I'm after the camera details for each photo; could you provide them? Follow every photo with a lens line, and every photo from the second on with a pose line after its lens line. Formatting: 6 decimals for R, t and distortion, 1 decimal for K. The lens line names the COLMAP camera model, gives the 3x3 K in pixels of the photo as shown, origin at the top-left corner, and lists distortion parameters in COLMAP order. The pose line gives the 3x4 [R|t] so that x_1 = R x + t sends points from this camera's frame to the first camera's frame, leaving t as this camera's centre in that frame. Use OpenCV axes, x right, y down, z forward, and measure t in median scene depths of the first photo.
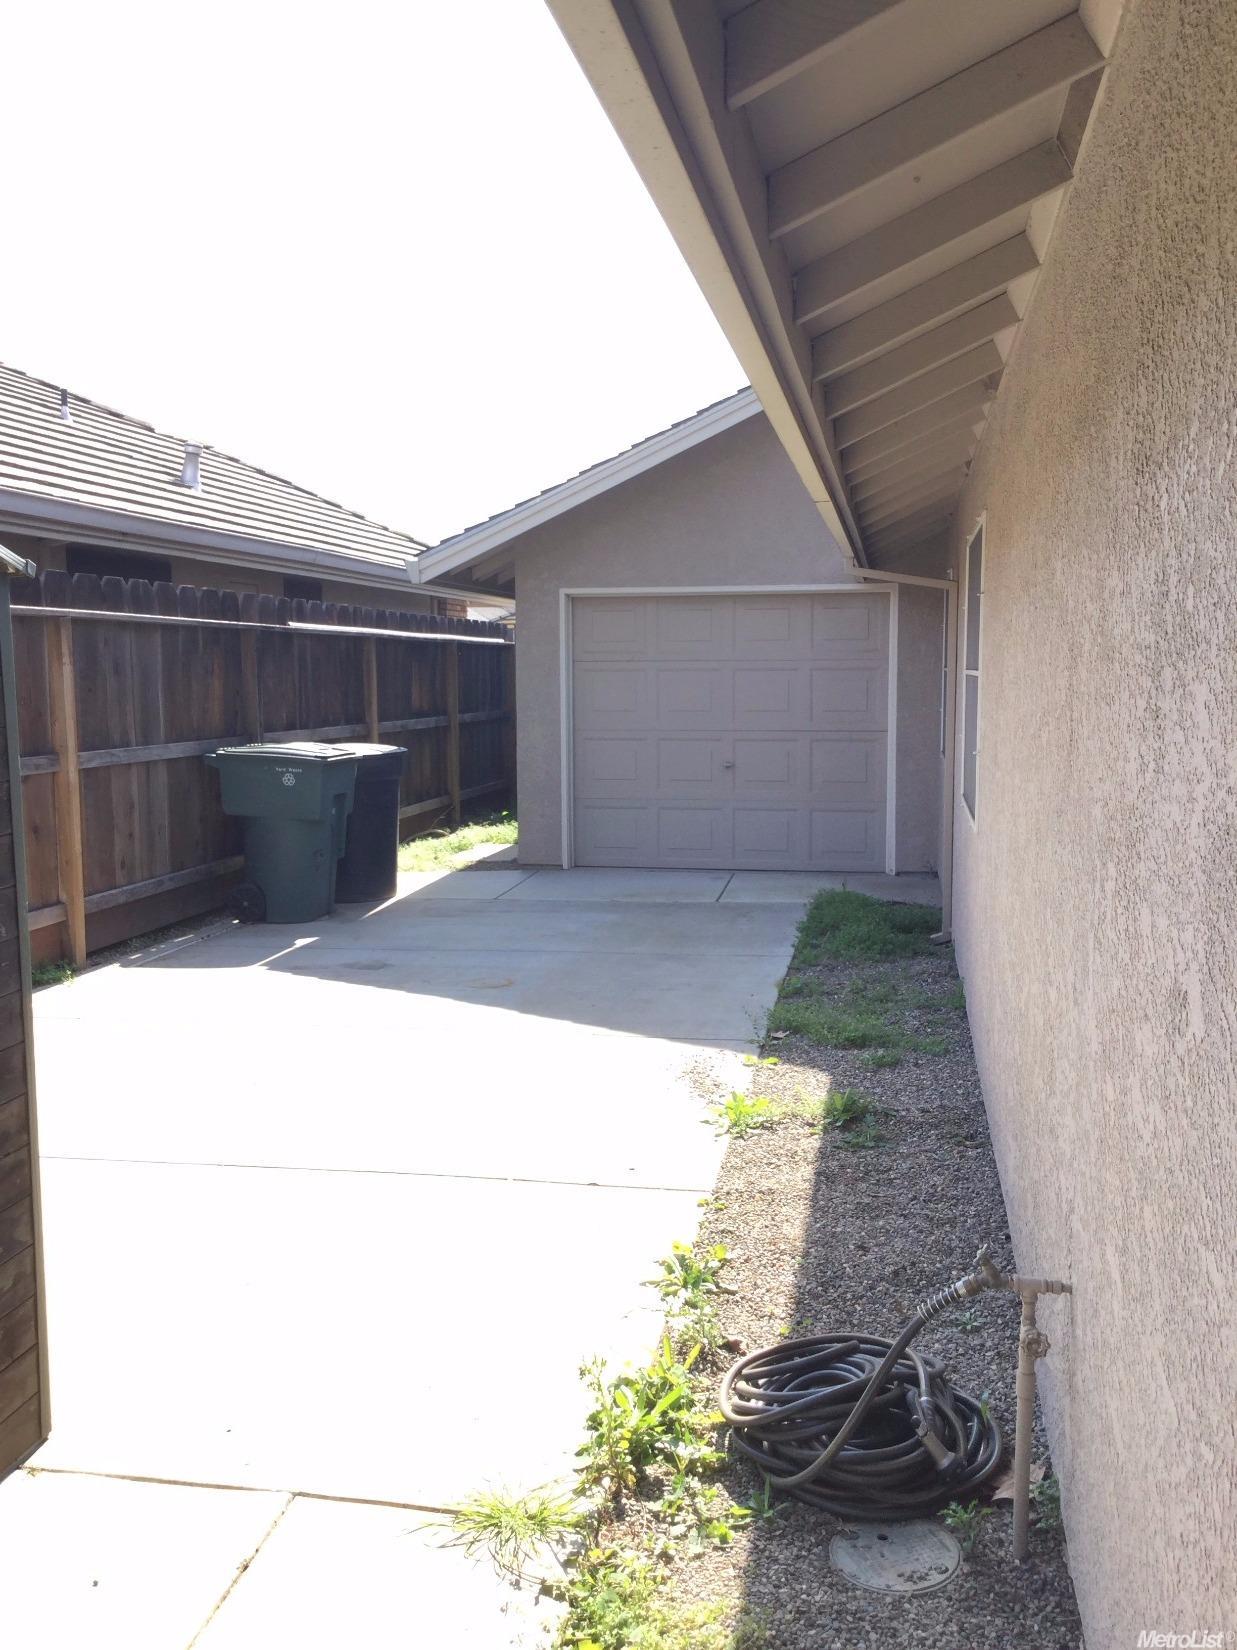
lens RADIAL K [[1485.5, 0, 617.0], [0, 1485.5, 822.5], [0, 0, 1]] dist [0.014249, 0.002560]
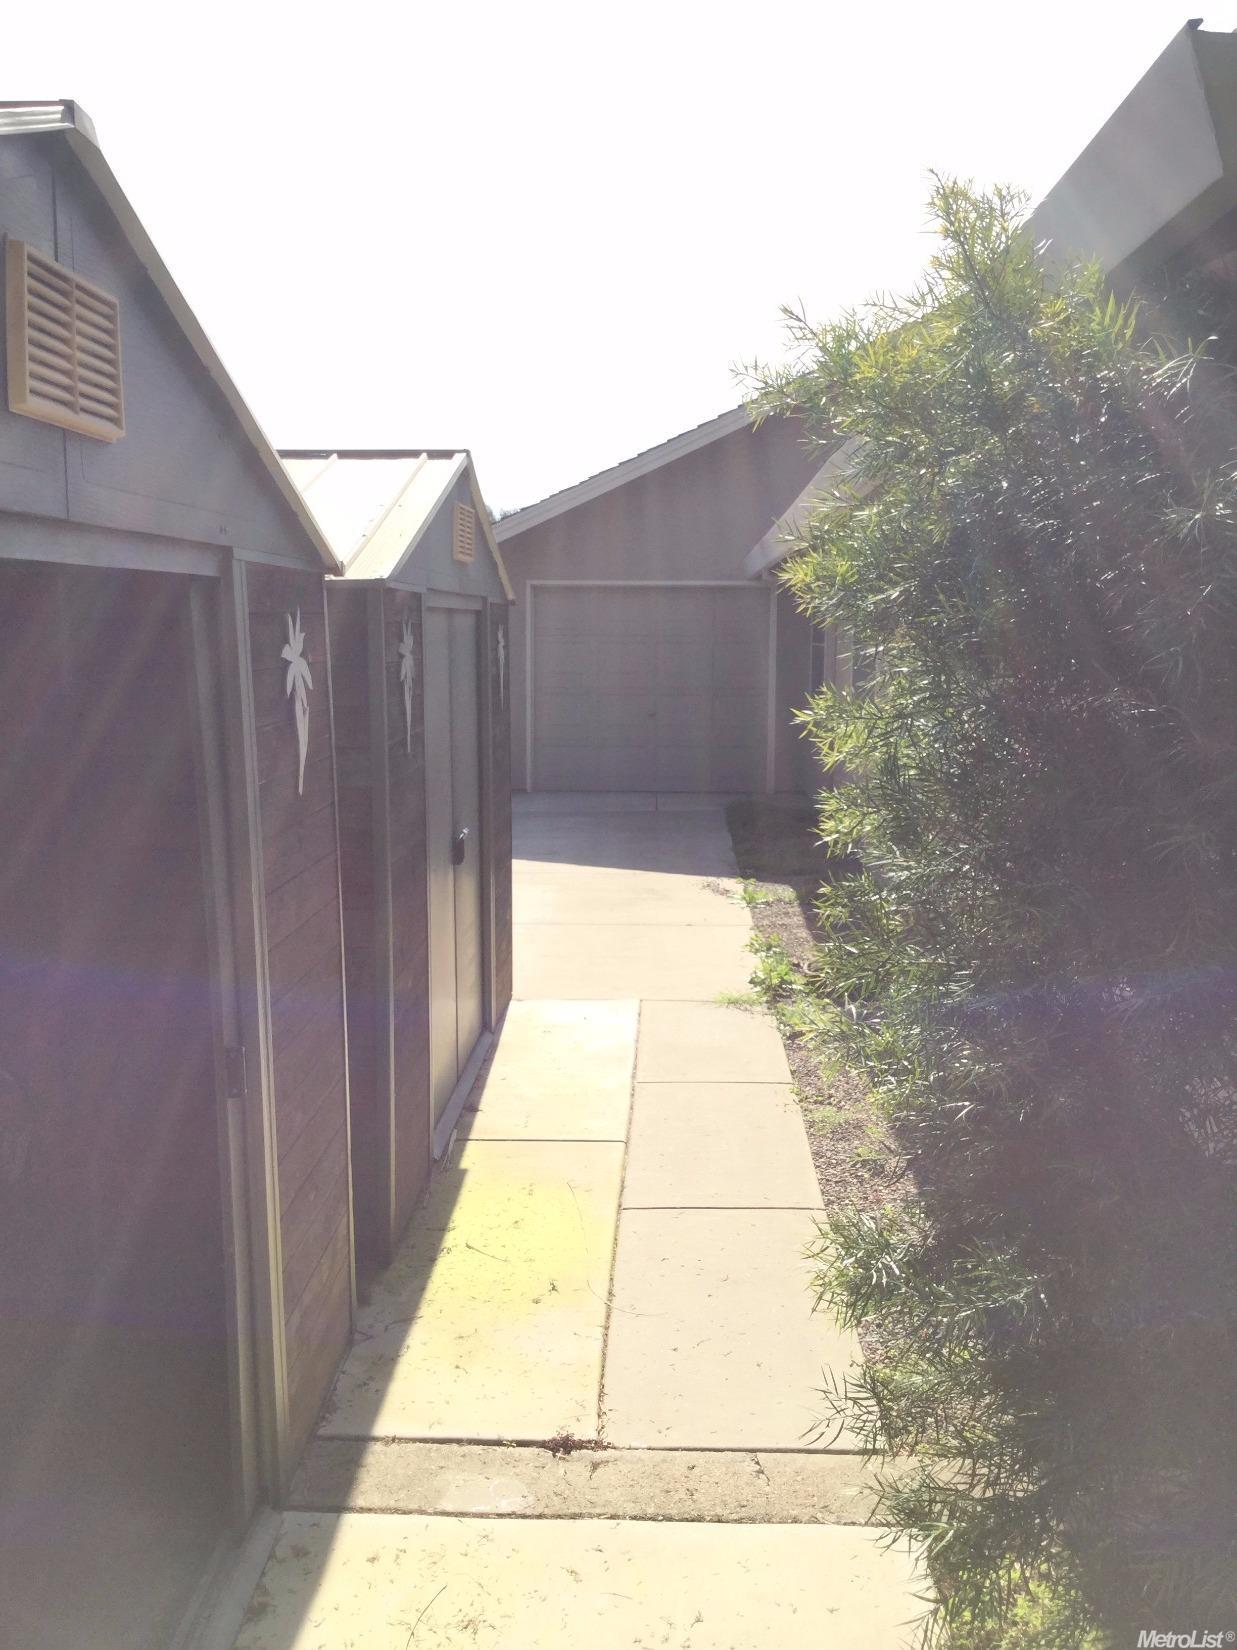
lens RADIAL K [[1485.5, 0, 619.1], [0, 1485.5, 828.2], [0, 0, 1]] dist [0.014249, 0.002560]
pose [[0.989945, -0.010489, 0.141063, -0.148643], [0.006345, 0.999536, 0.029795, 0.025641], [-0.141310, -0.028600, 0.989552, -0.340139]]
